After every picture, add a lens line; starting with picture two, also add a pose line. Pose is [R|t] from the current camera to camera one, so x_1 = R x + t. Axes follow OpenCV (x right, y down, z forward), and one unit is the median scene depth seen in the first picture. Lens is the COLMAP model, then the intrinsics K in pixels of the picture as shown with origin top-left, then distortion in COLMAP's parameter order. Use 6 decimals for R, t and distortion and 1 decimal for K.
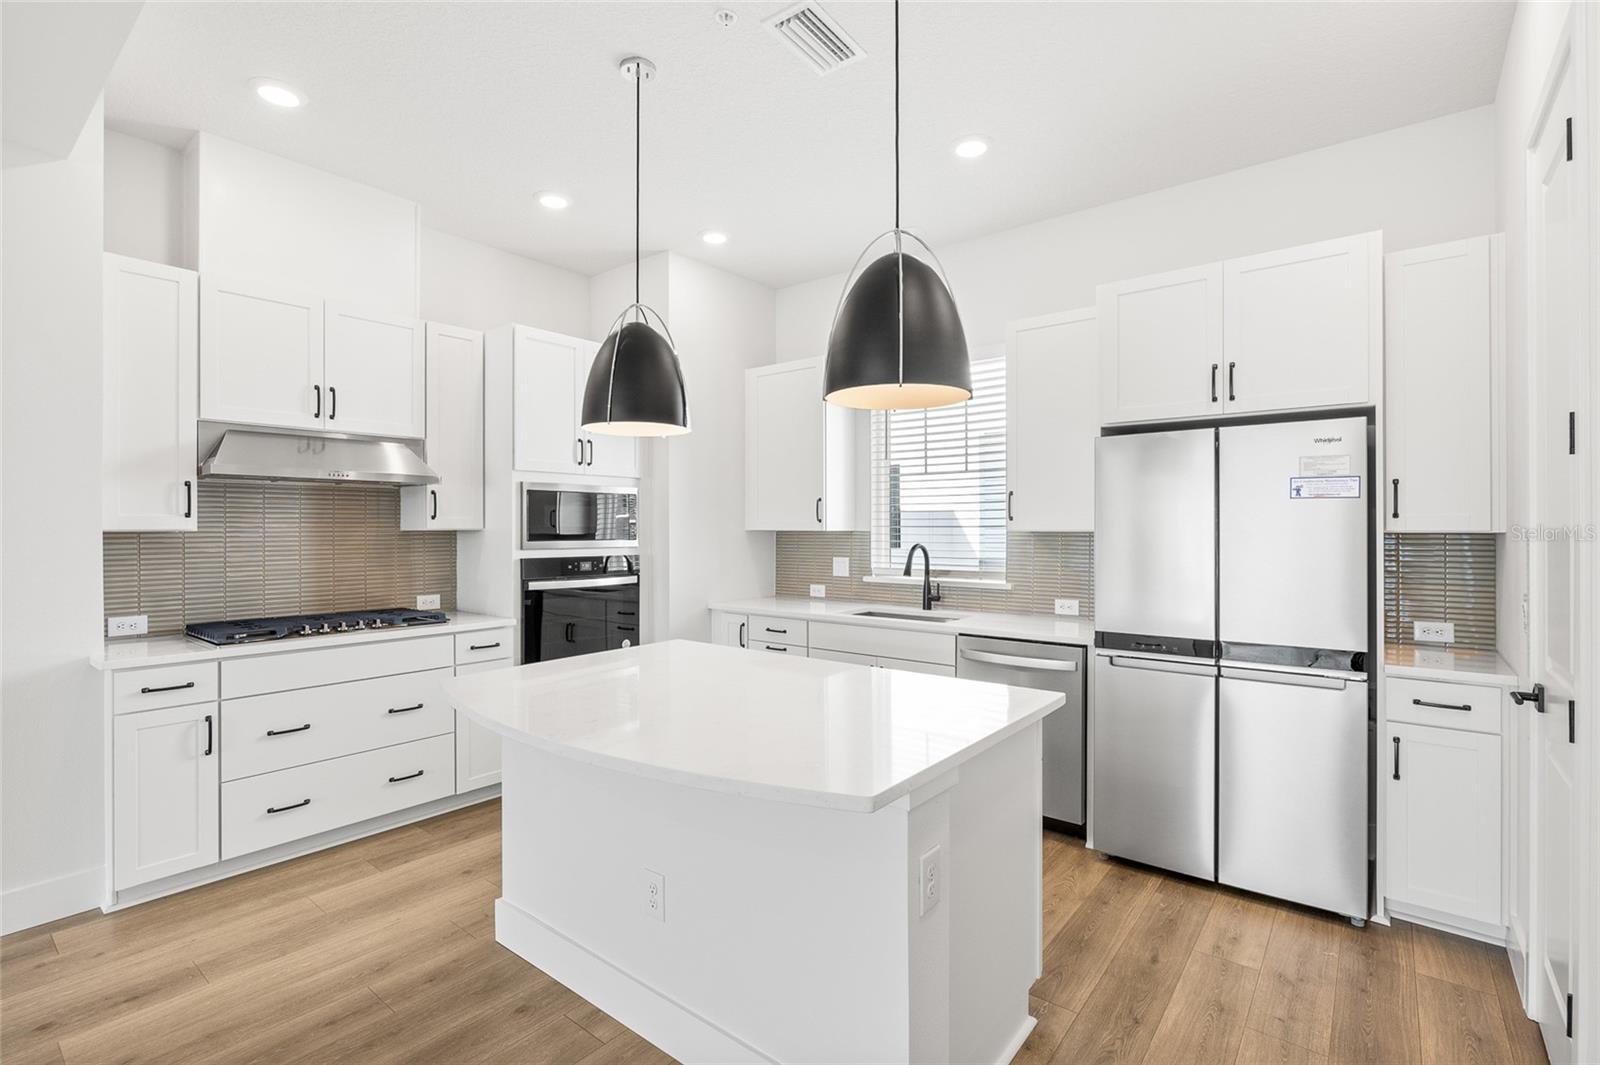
lens RADIAL K [[741.1, 0, 800.0], [0, 741.1, 532.5], [0, 0, 1]] dist [-0.002617, -0.000327]
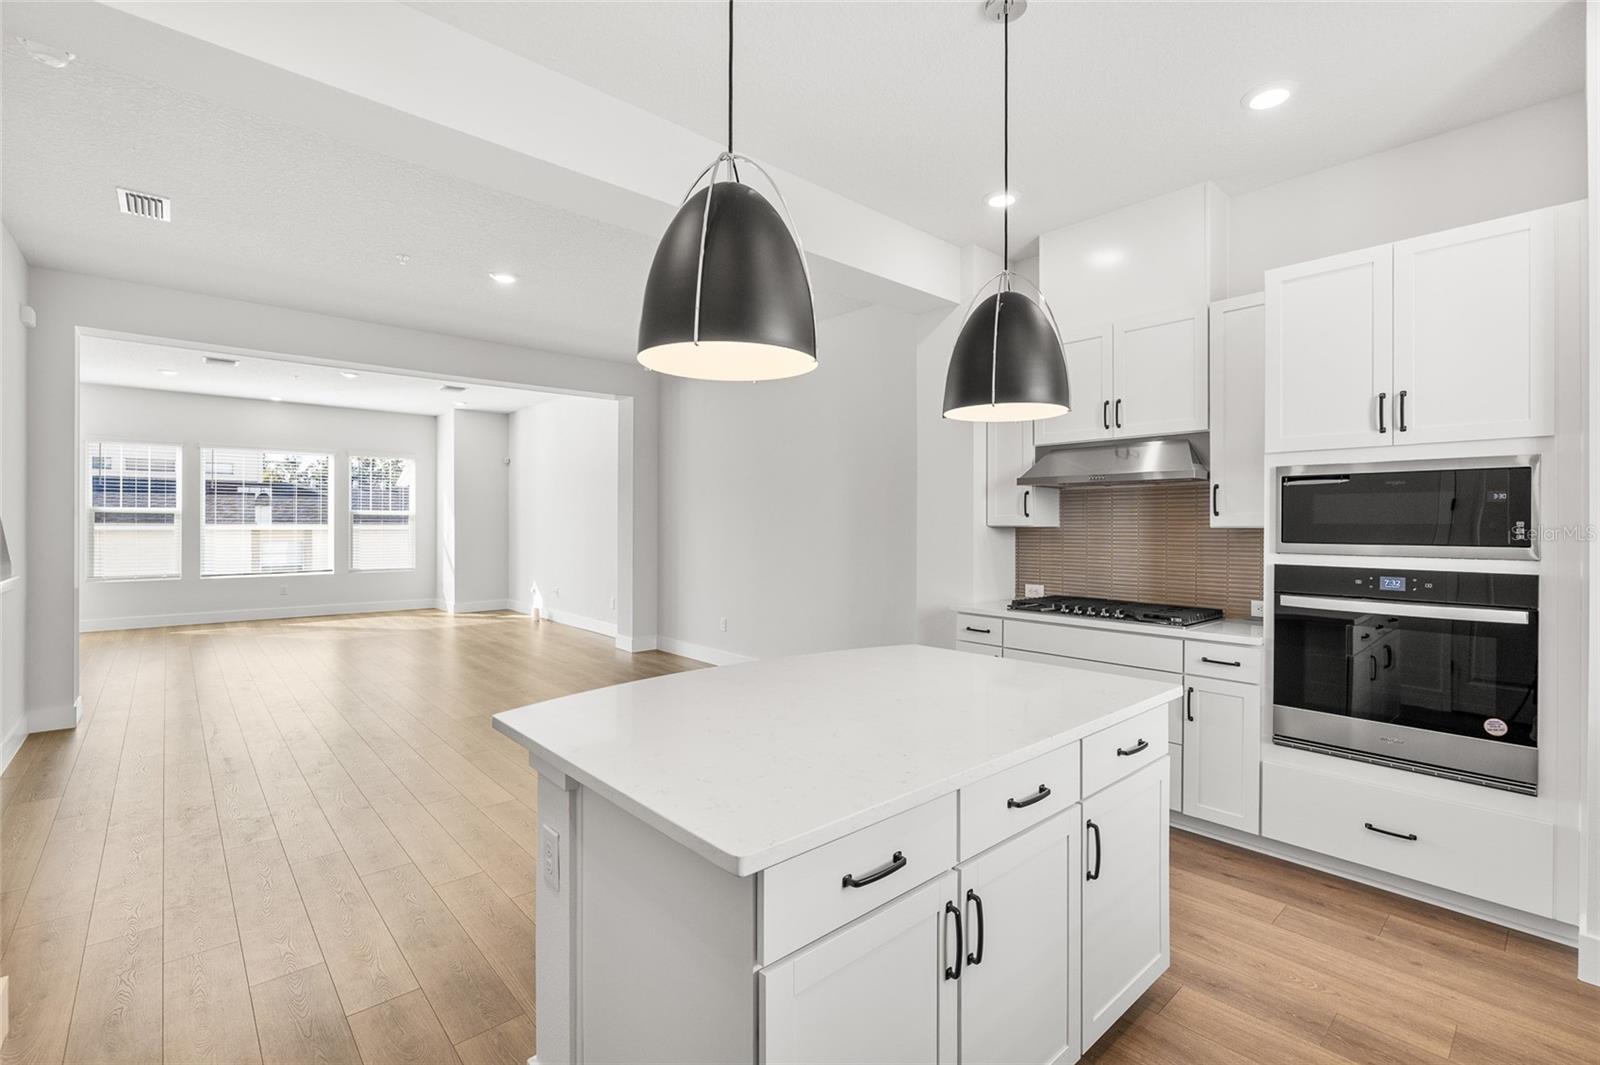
lens RADIAL K [[713.6, 0, 800.2], [0, 713.6, 524.0], [0, 0, 1]] dist [-0.000035, 0.000080]
pose [[-0.164786, -0.002087, -0.986327, 0.459155], [-0.015530, 0.999879, 0.000479, -0.000066], [0.986207, 0.015397, -0.164798, 0.632796]]
